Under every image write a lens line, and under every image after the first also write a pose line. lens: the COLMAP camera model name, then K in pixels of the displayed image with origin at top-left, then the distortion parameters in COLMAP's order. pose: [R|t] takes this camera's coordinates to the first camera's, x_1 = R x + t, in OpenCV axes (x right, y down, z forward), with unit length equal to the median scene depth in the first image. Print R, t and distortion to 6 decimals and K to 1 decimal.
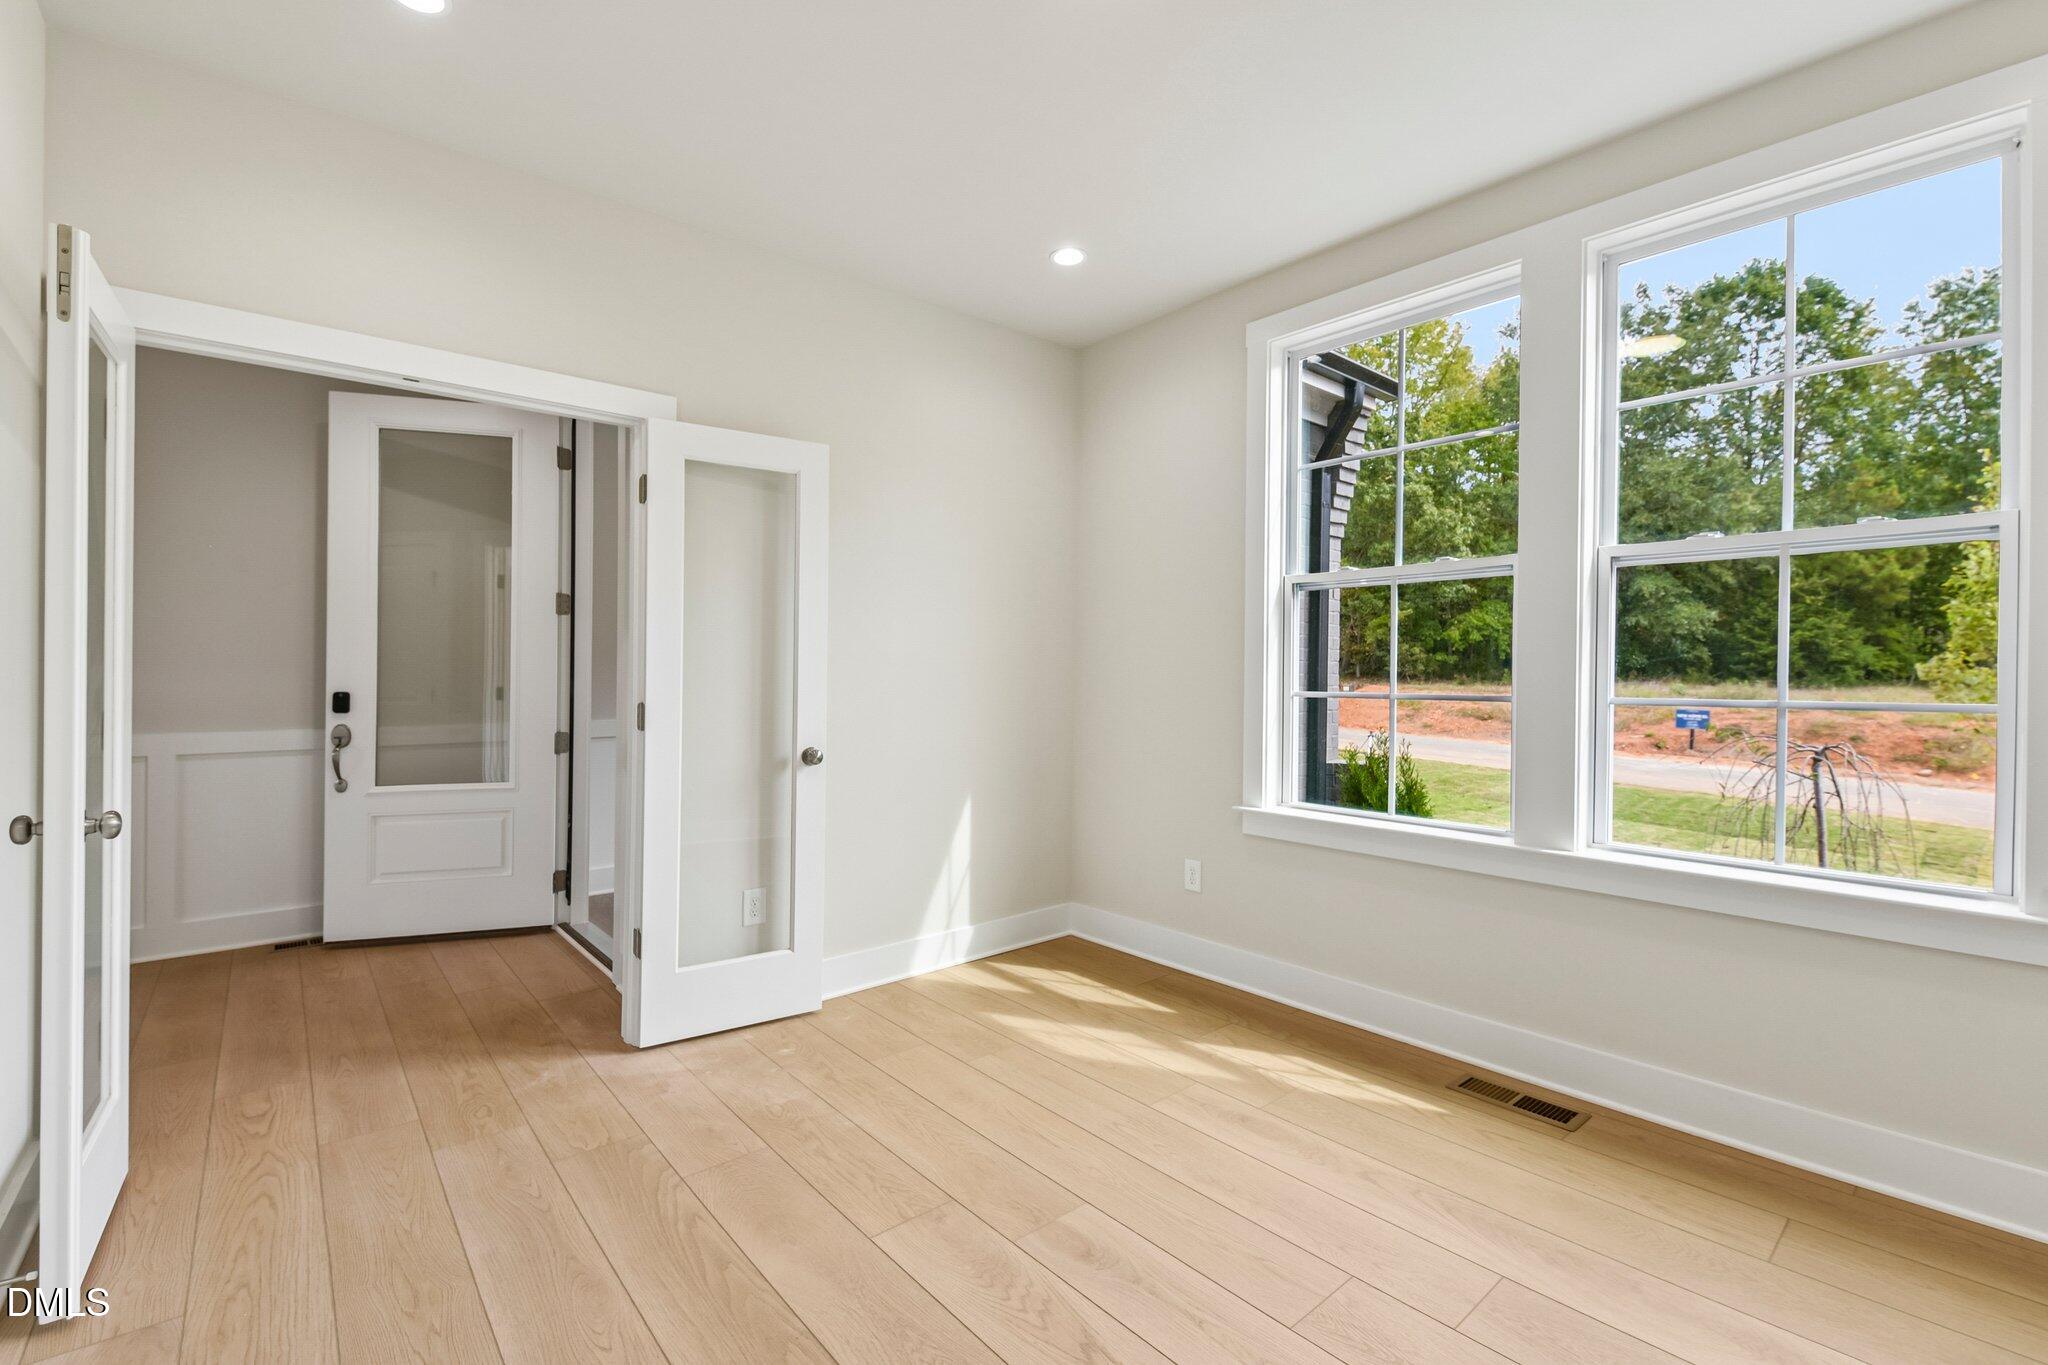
lens RADIAL K [[889.1, 0, 1011.0], [0, 889.1, 678.0], [0, 0, 1]] dist [0.008416, -0.010991]
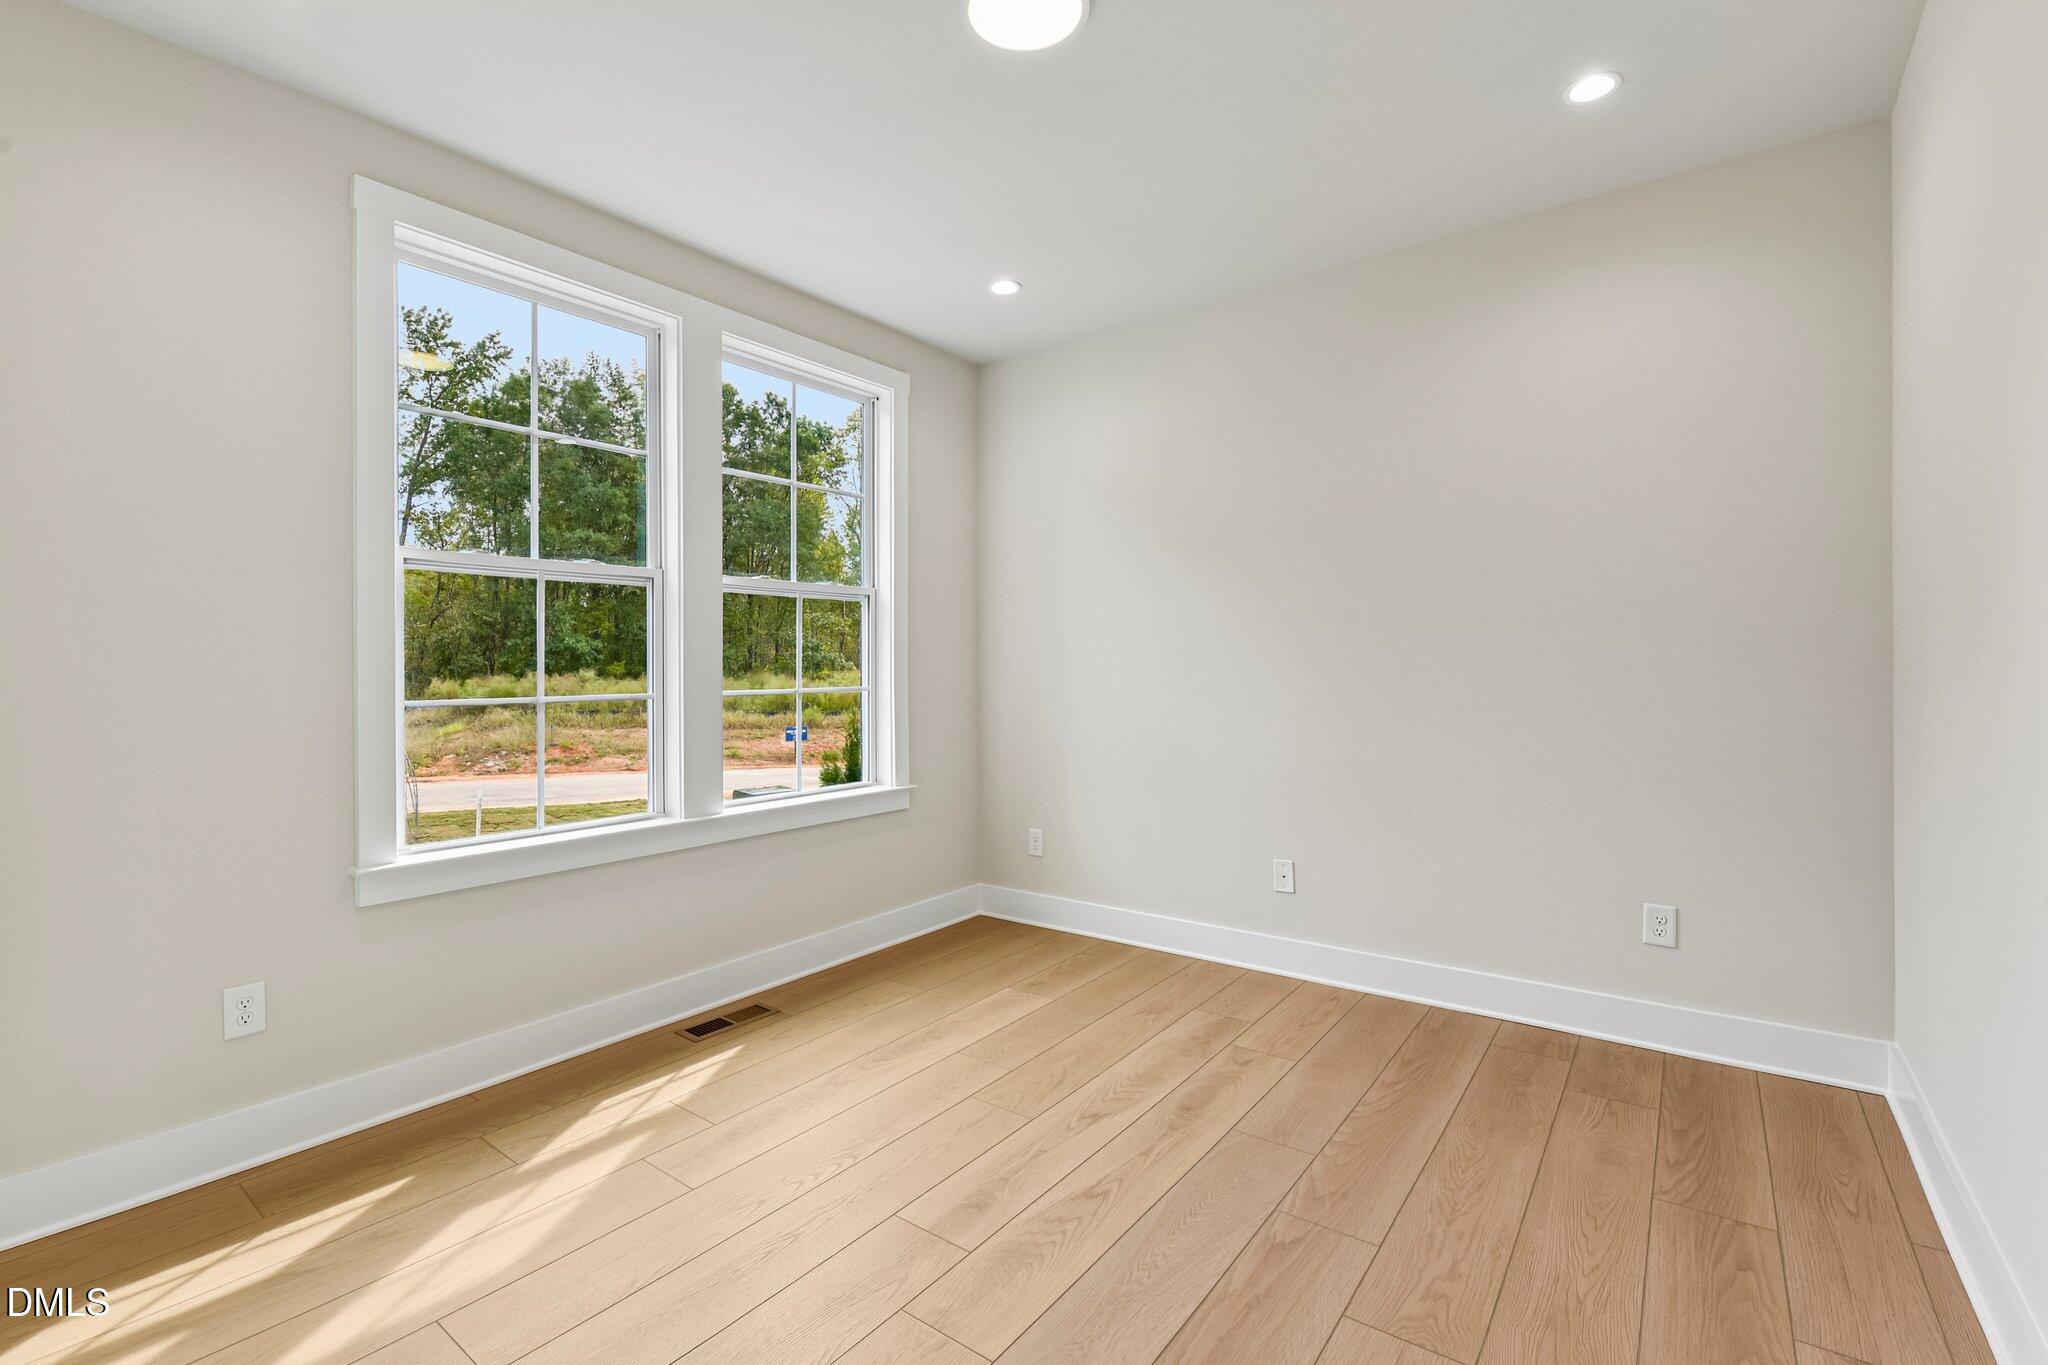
lens RADIAL K [[889.1, 0, 1011.0], [0, 889.1, 678.0], [0, 0, 1]] dist [0.008416, -0.010991]
pose [[-0.173205, -0.013385, 0.984795, -0.609604], [0.027098, 0.999464, 0.018350, -0.005867], [-0.984513, 0.029864, -0.172749, 0.717239]]
